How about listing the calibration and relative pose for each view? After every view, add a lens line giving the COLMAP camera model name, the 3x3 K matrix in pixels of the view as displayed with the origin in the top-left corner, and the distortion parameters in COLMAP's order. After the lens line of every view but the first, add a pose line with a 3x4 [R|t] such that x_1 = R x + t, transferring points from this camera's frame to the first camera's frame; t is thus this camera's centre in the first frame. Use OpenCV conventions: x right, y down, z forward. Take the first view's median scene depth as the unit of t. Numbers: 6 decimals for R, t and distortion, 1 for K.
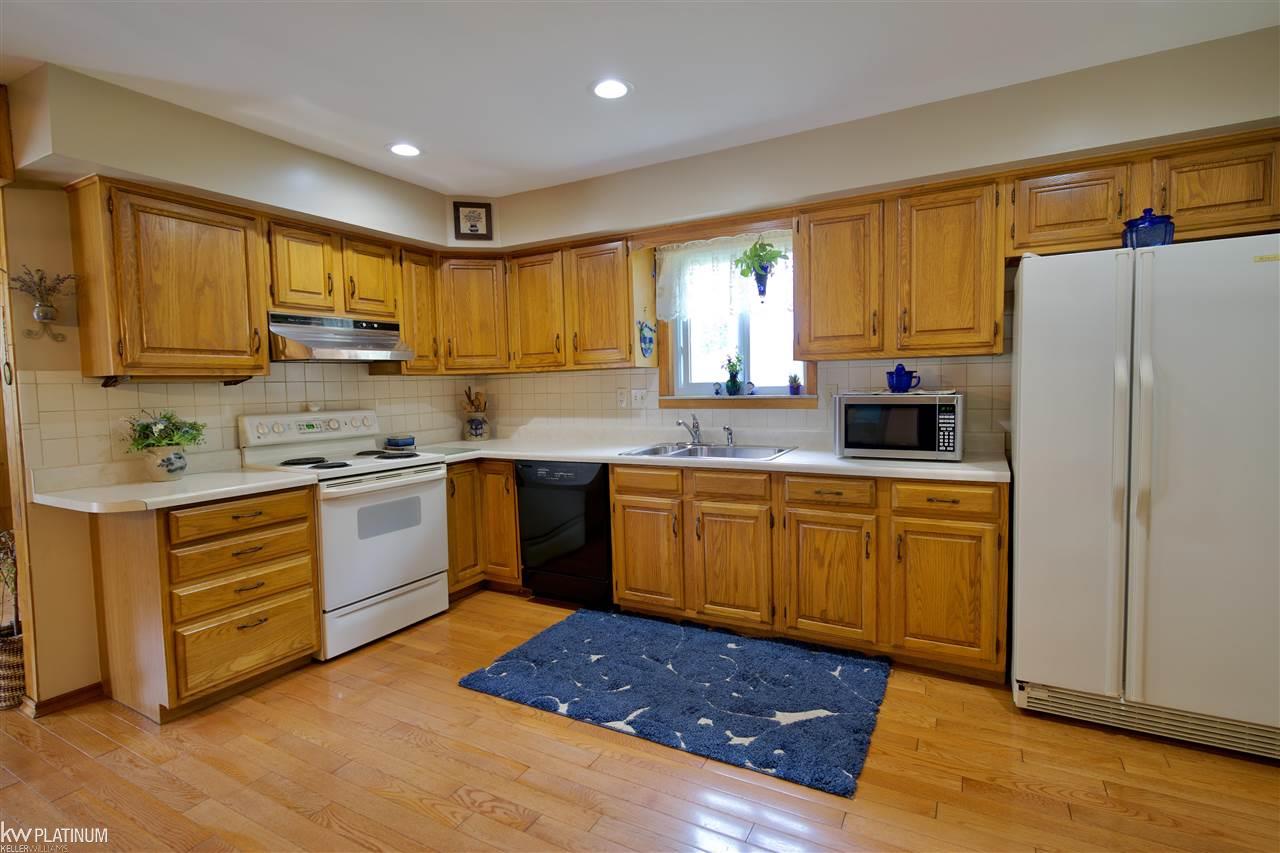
lens RADIAL K [[619.0, 0, 641.3], [0, 619.0, 422.7], [0, 0, 1]] dist [-0.004971, -0.000444]
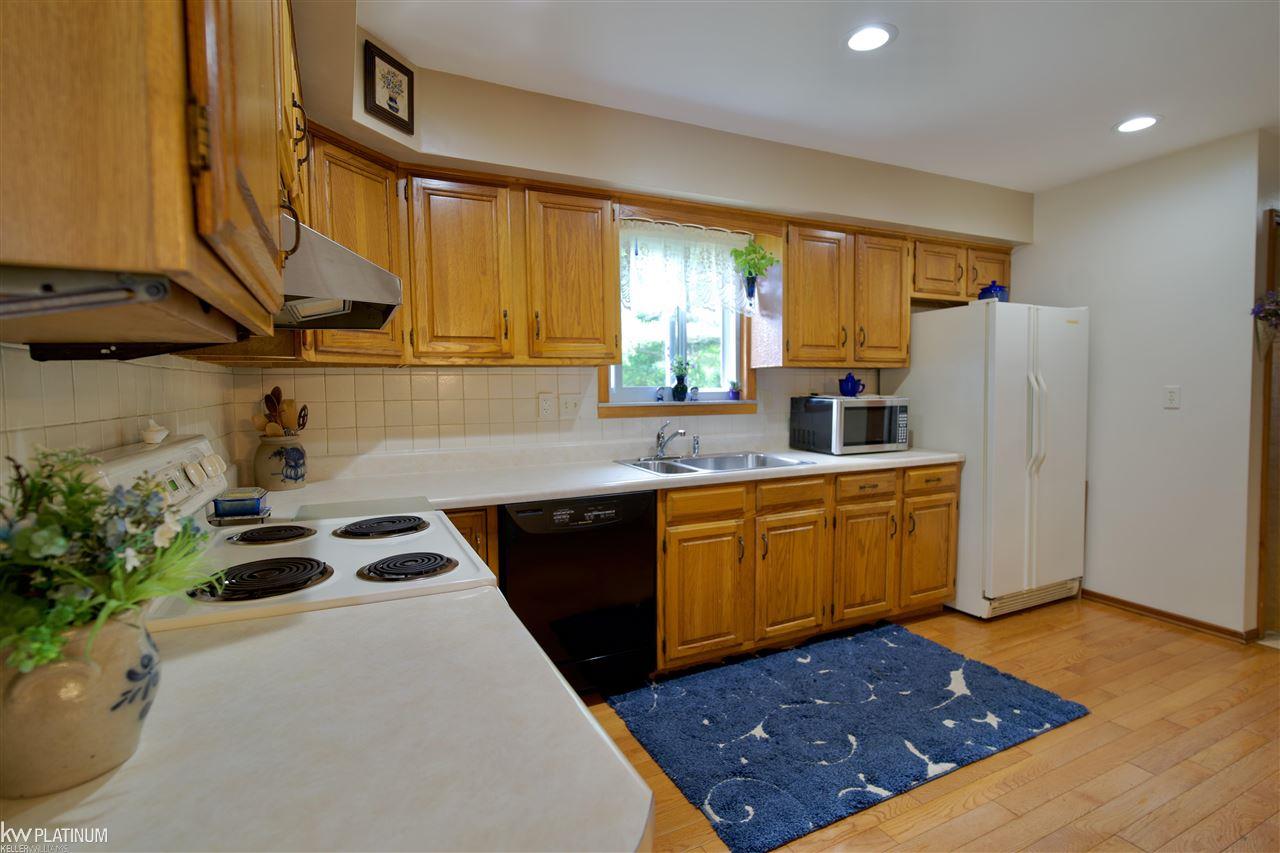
lens RADIAL K [[619.0, 0, 640.8], [0, 619.0, 422.3], [0, 0, 1]] dist [-0.004971, -0.000444]
pose [[0.571091, -0.029447, 0.820359, -0.758237], [0.047482, 0.998868, 0.002800, -0.021982], [-0.819513, 0.037353, 0.571842, 0.631807]]
